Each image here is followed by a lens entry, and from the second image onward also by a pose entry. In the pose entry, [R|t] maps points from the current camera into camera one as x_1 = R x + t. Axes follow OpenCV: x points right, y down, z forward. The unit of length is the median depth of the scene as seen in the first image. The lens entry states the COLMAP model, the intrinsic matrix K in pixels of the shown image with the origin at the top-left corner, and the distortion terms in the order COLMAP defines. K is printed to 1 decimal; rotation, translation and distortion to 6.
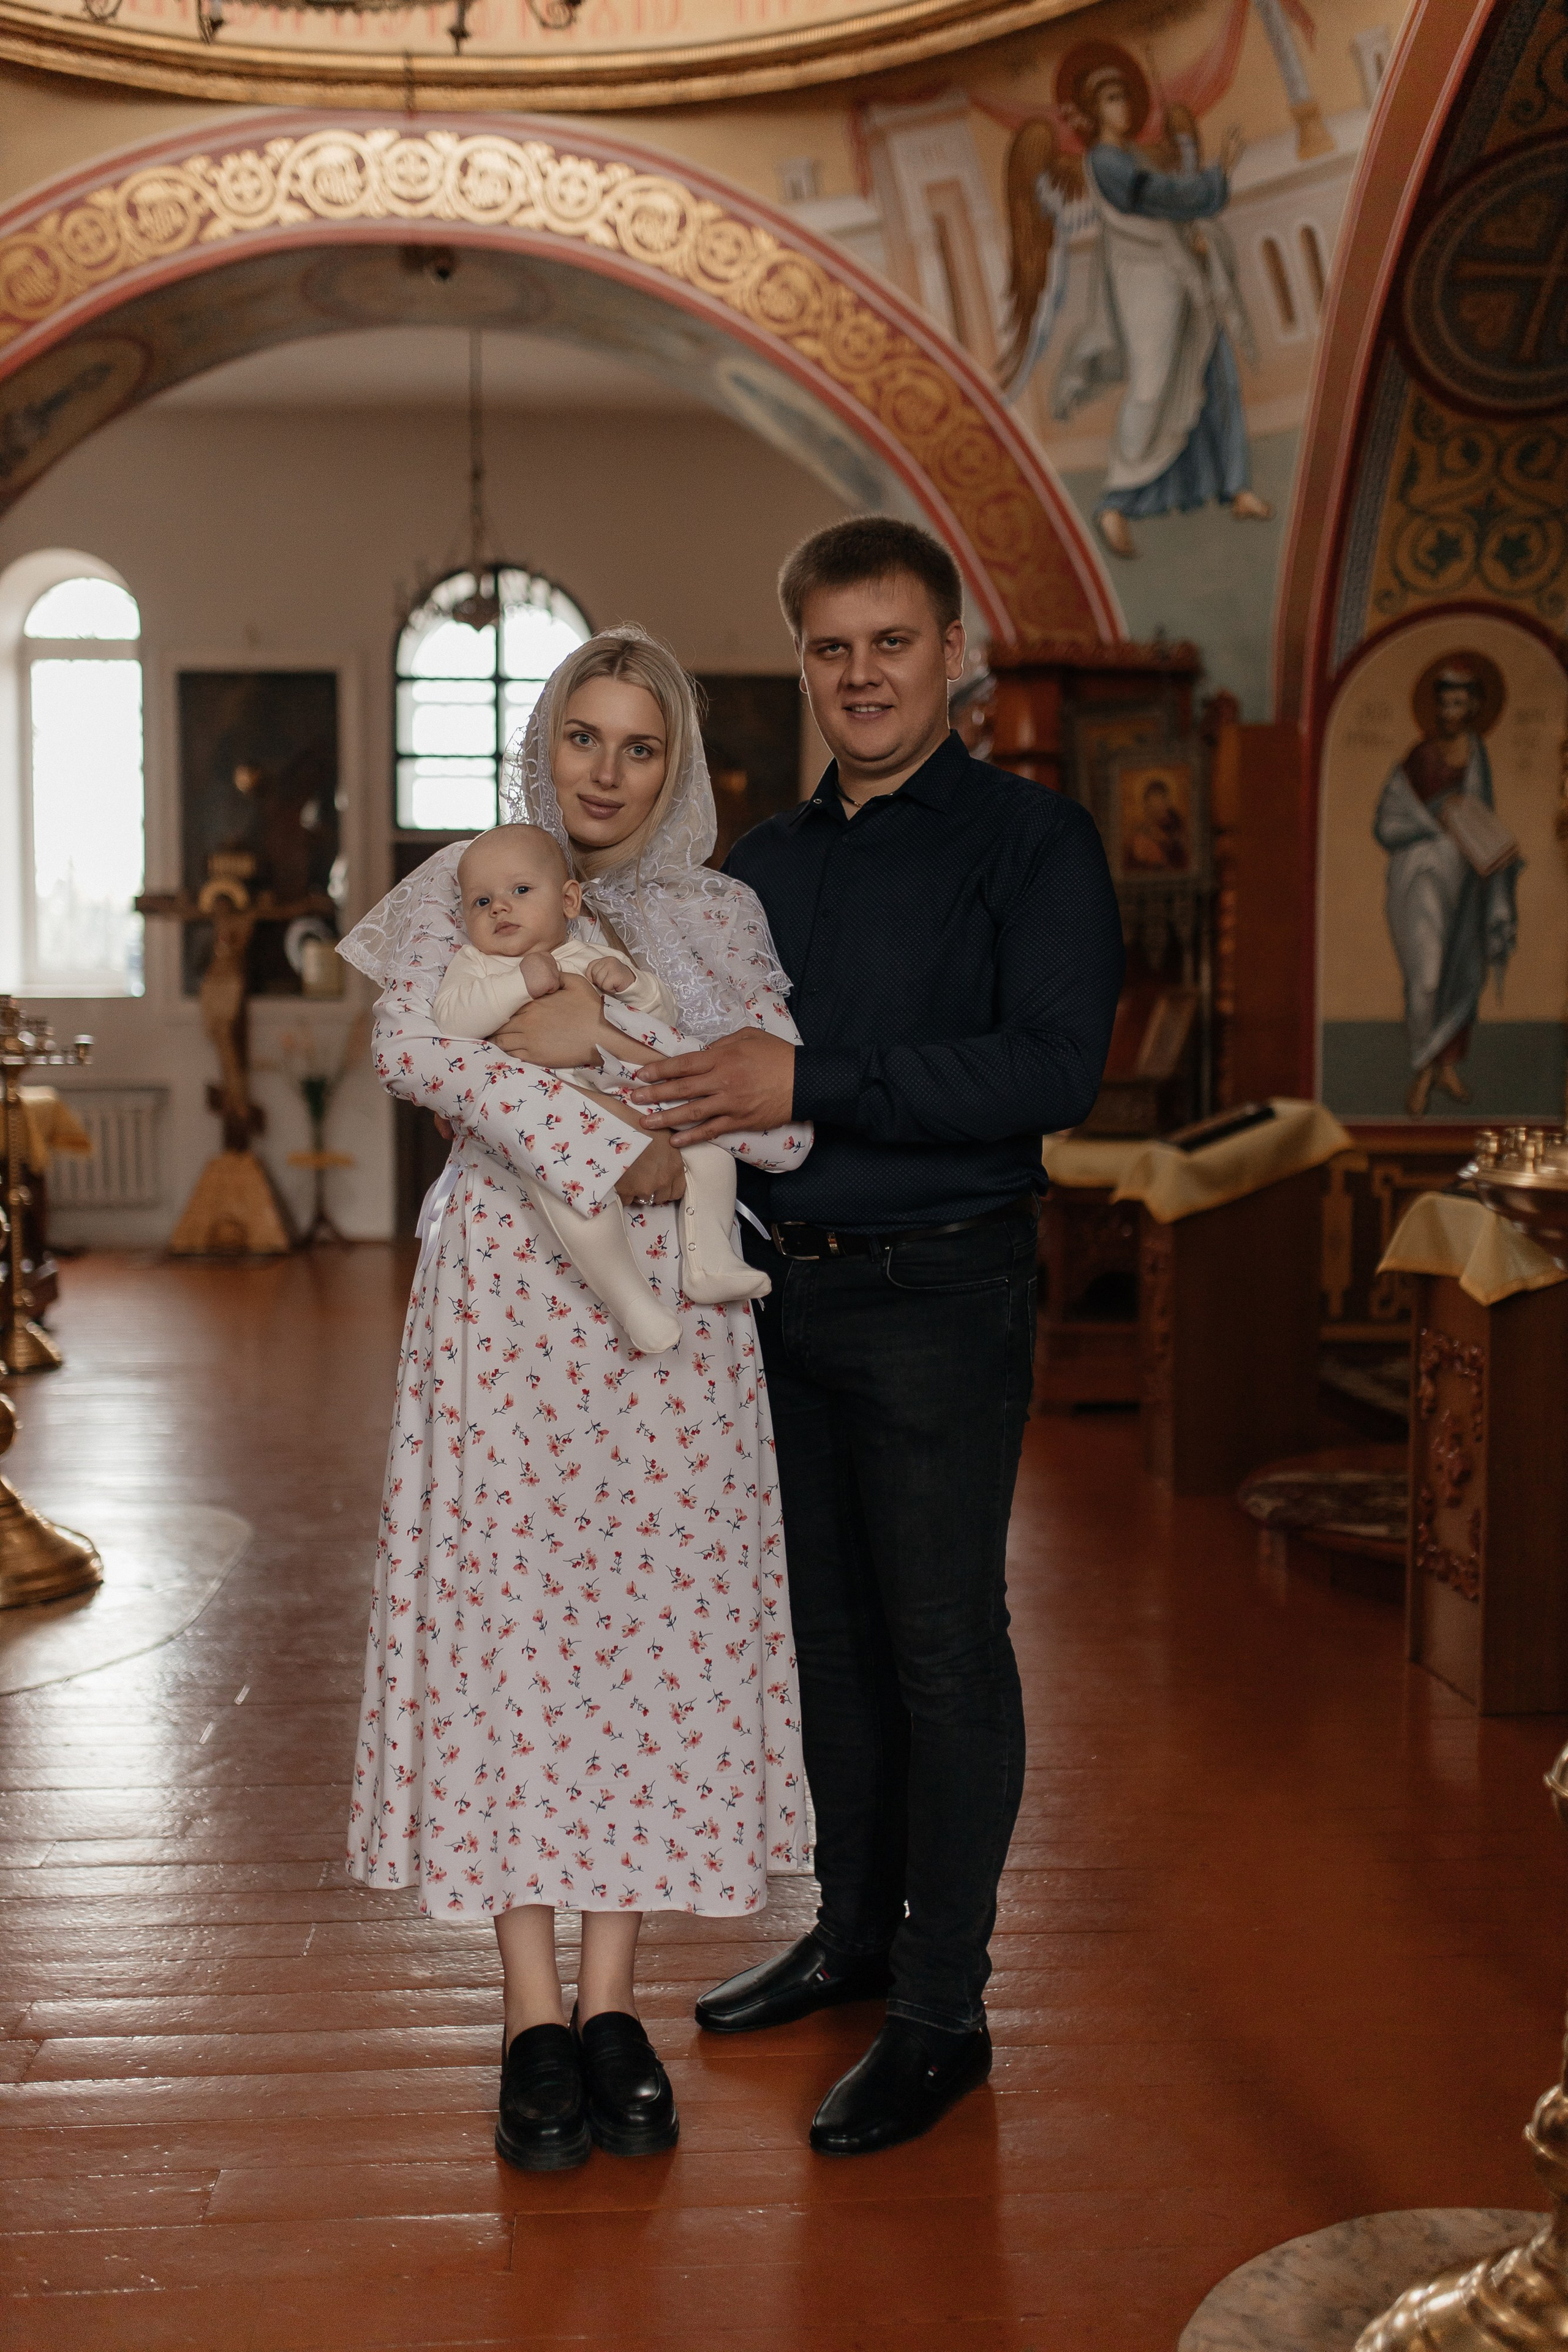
lens RADIAL K [[2235.0, 0, 781.3], [0, 2235.0, 1166.6], [0, 0, 1]] dist [0.012176, -0.004048]
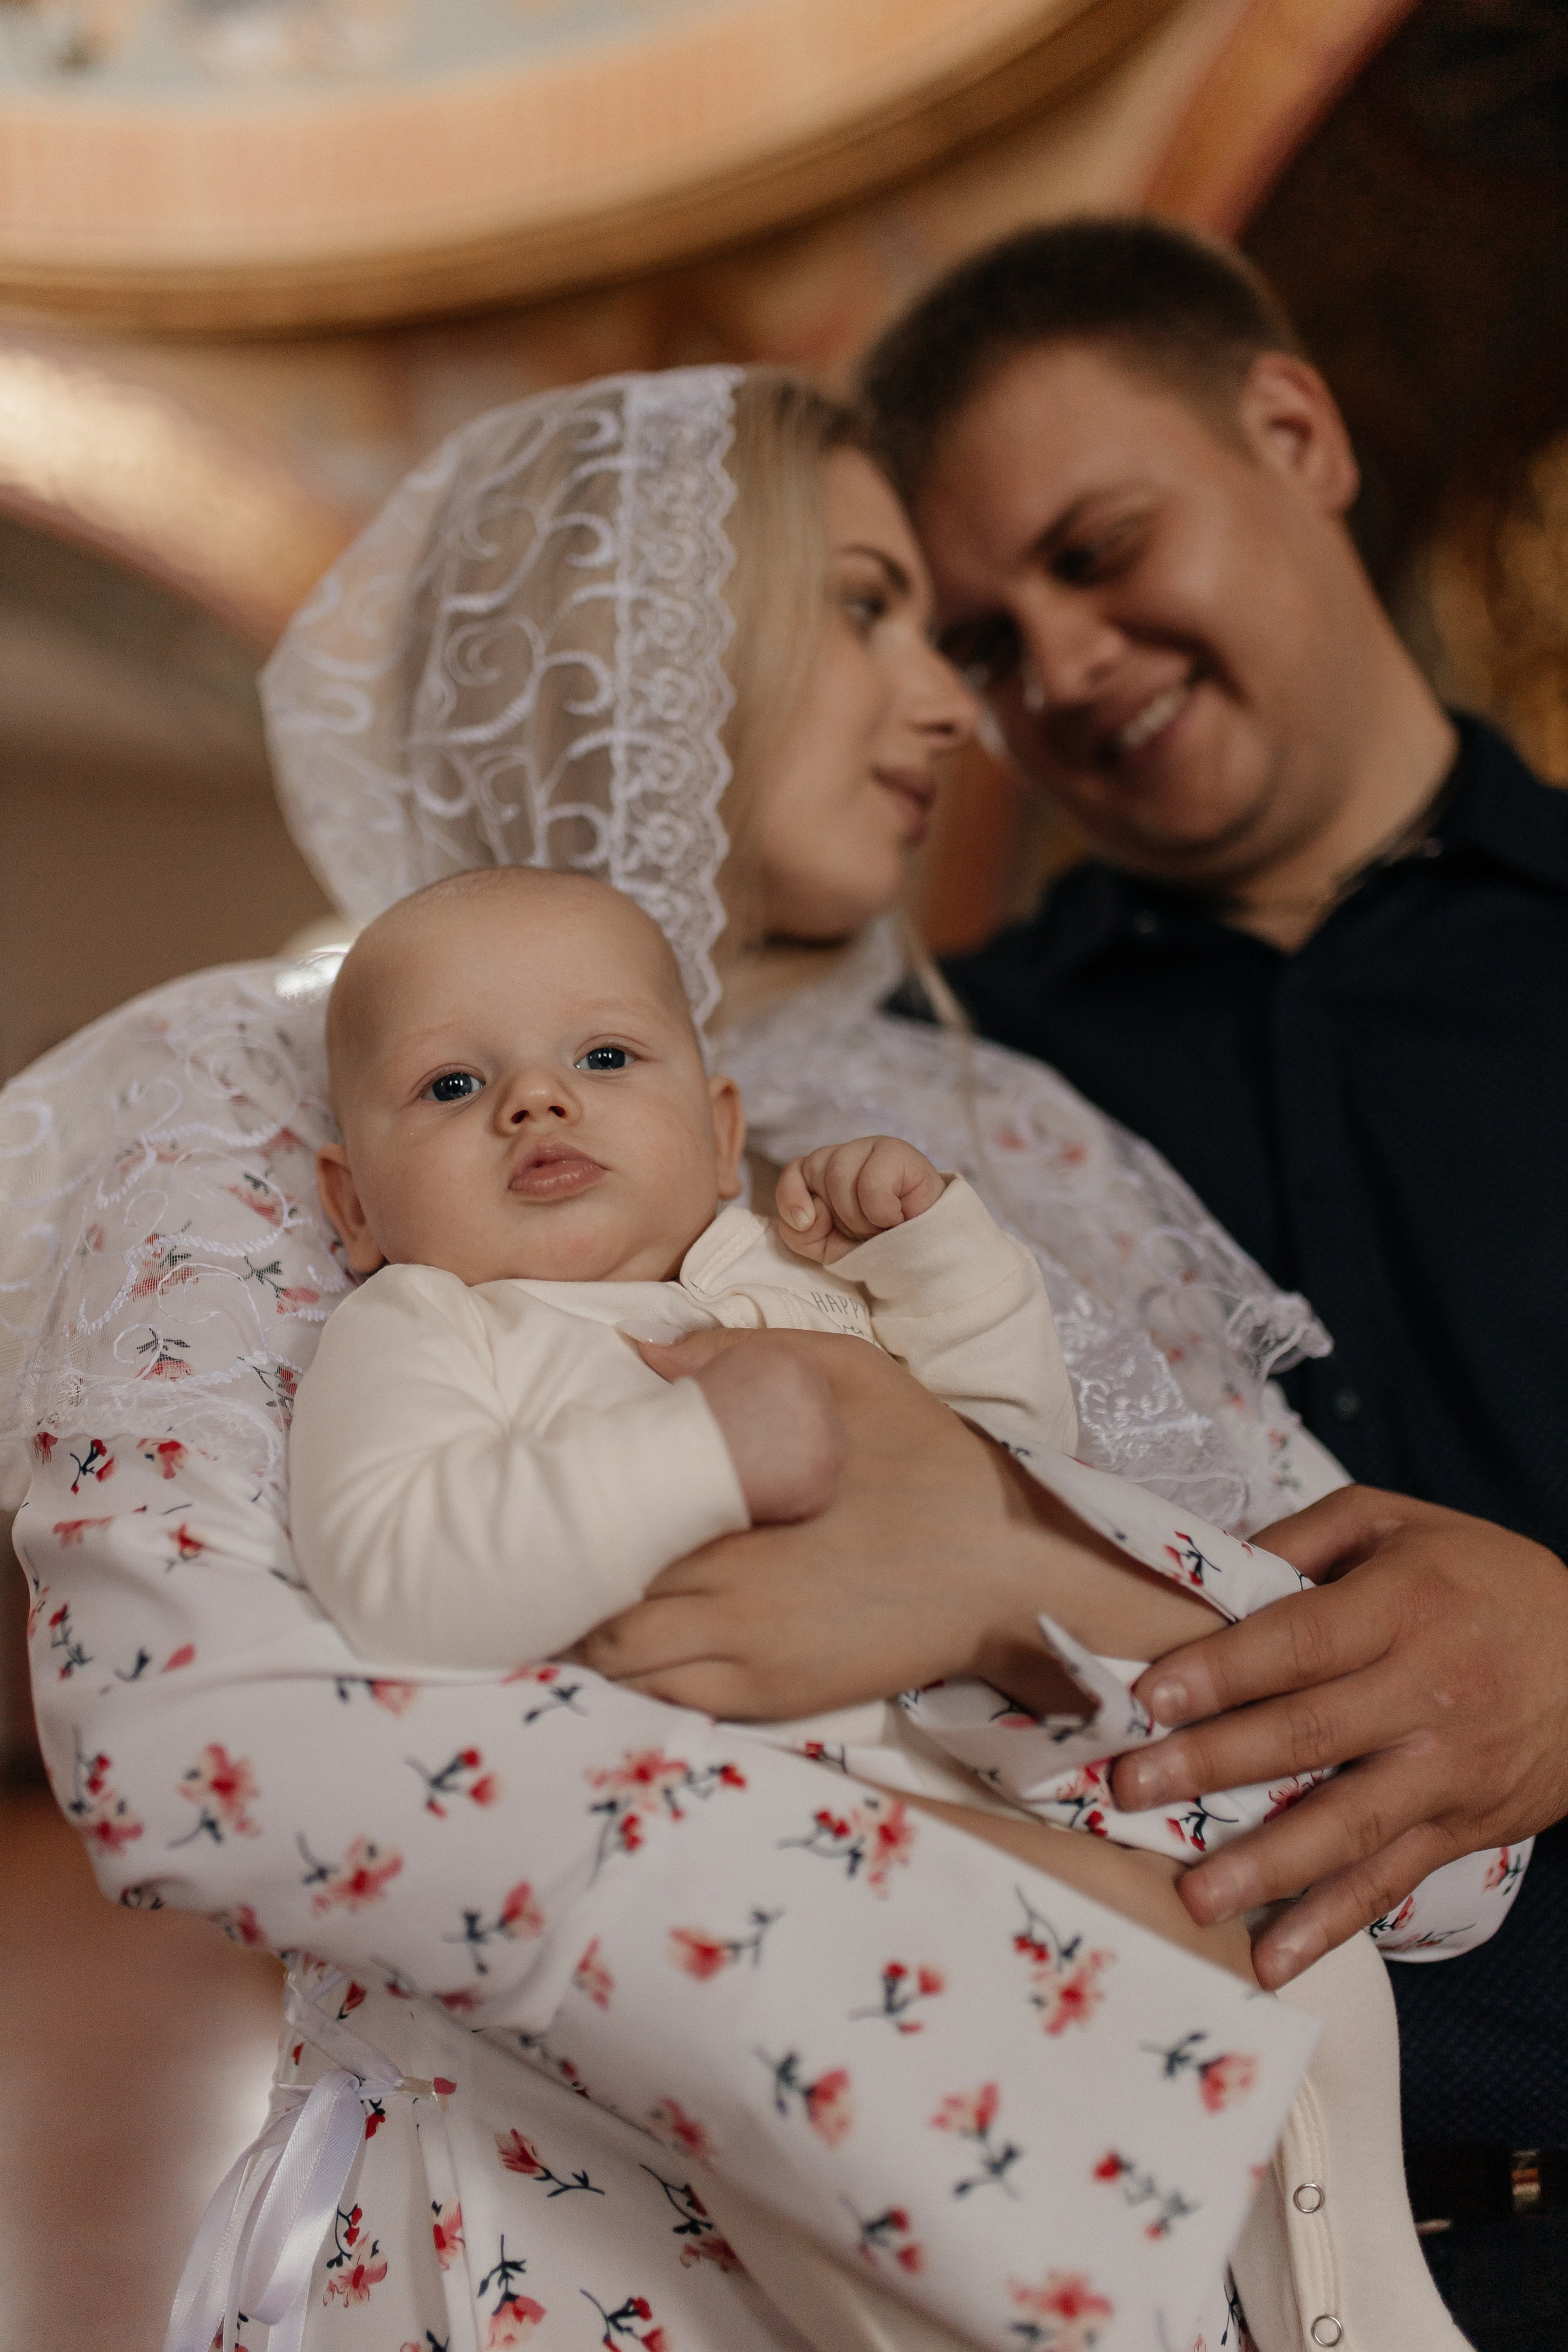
lens RADIAL K [[2235.0, 0, 781.3], [0, 2235.0, 1166.6], [0, 0, 1]] dist [0.012176, -0.004048]
pose [[0.966997, -0.076460, 0.243046, -0.052745], [0.106375, 0.987950, -0.112429, -0.025766], [-0.231521, 0.134572, 0.963477, 0.241121]]
